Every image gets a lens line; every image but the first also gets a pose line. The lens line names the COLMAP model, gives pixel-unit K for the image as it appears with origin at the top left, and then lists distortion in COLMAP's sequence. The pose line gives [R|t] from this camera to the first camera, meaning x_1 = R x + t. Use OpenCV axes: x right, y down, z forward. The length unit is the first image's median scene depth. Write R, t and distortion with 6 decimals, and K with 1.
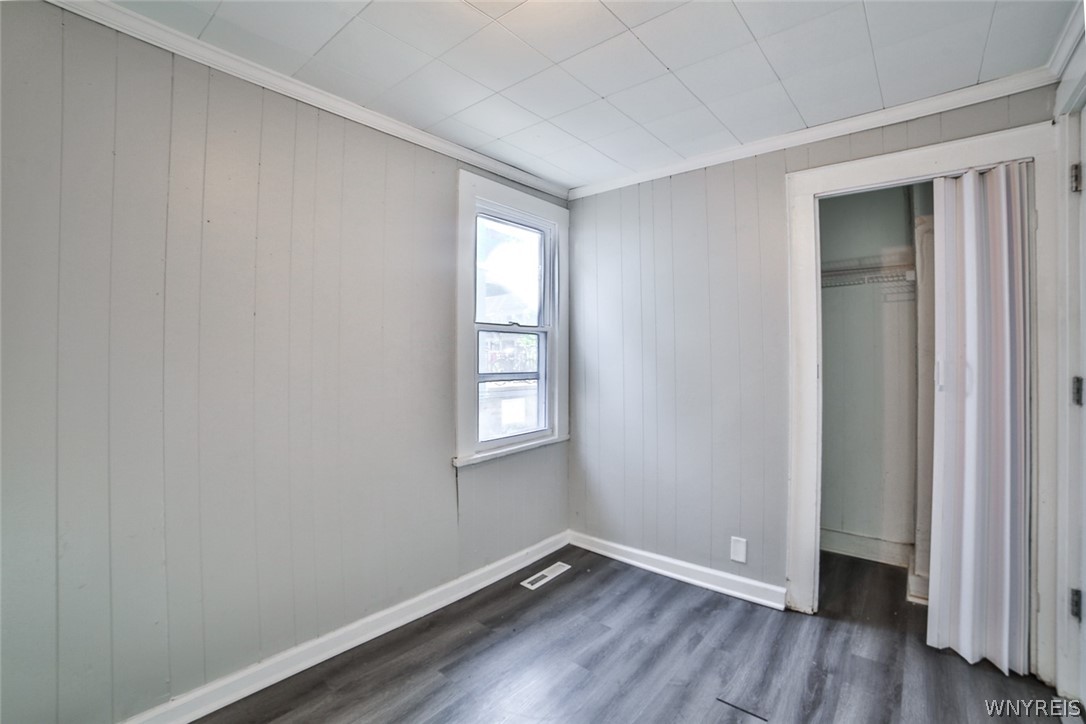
lens RADIAL K [[469.0, 0, 548.6], [0, 469.0, 362.3], [0, 0, 1]] dist [-0.104380, 0.034352]
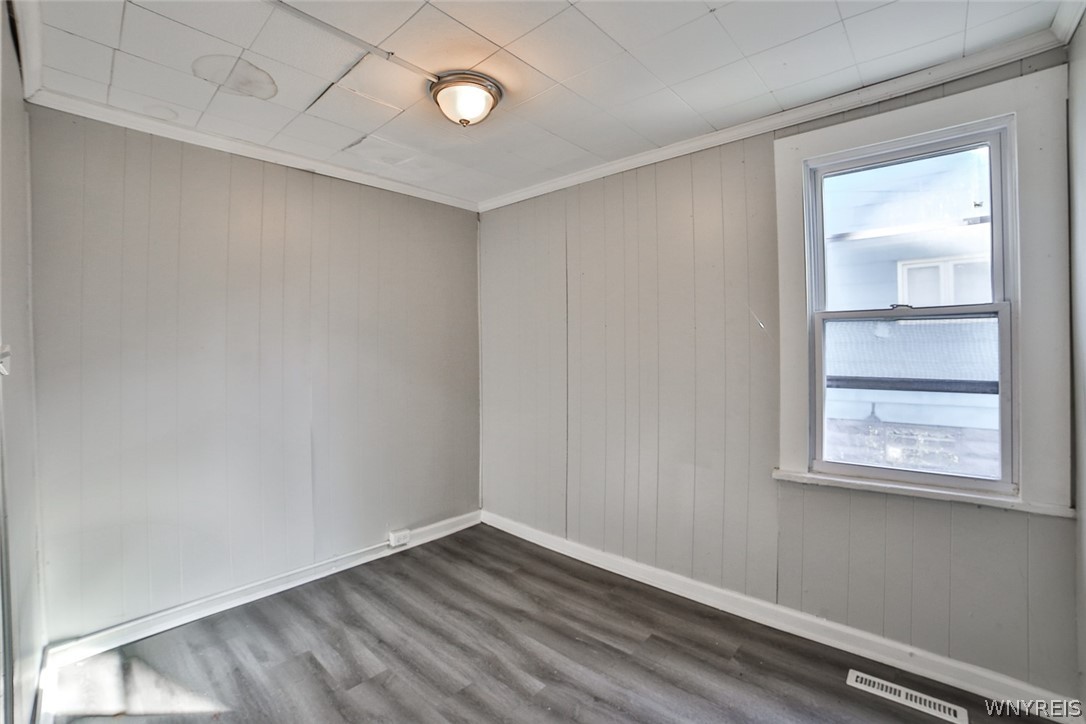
lens RADIAL K [[469.0, 0, 548.6], [0, 469.0, 362.3], [0, 0, 1]] dist [-0.104380, 0.034352]
pose [[-0.010860, 0.024098, -0.999651, 0.683561], [-0.007289, 0.999681, 0.024178, -0.015541], [0.999914, 0.007549, -0.010681, 0.583427]]
